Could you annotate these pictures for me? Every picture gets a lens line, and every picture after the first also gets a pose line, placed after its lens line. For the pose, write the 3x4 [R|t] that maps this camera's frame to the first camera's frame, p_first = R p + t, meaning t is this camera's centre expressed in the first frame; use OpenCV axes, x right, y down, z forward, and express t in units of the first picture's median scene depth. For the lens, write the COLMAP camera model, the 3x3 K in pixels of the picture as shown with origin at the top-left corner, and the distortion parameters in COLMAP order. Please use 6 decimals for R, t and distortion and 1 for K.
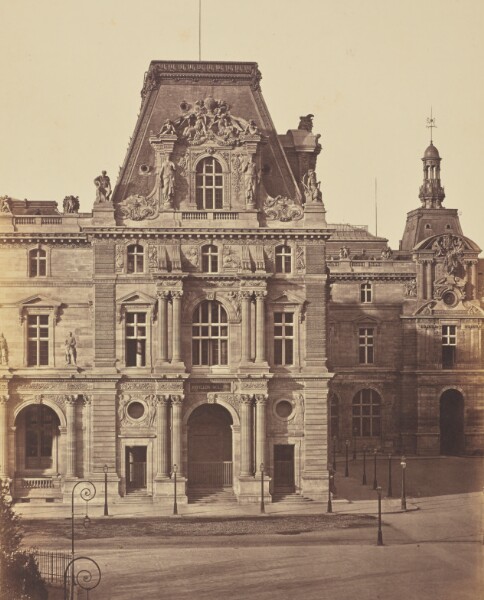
lens RADIAL K [[1986.3, 0, 242.0], [0, 1986.3, 300.0], [0, 0, 1]] dist [-0.225953, -1.222719]
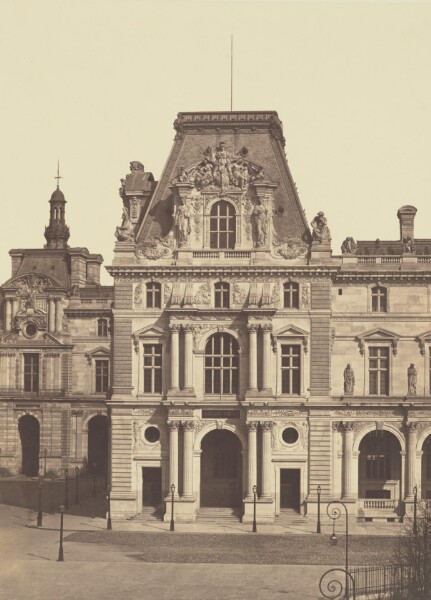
lens RADIAL K [[1843.5, 0, 215.5], [0, 1843.5, 300.0], [0, 0, 1]] dist [-0.100853, -0.899801]
pose [[0.959797, -0.000637, -0.280693, 0.261529], [-0.004529, 0.999832, -0.017756, -0.000110], [0.280657, 0.018313, 0.959633, 0.037357]]
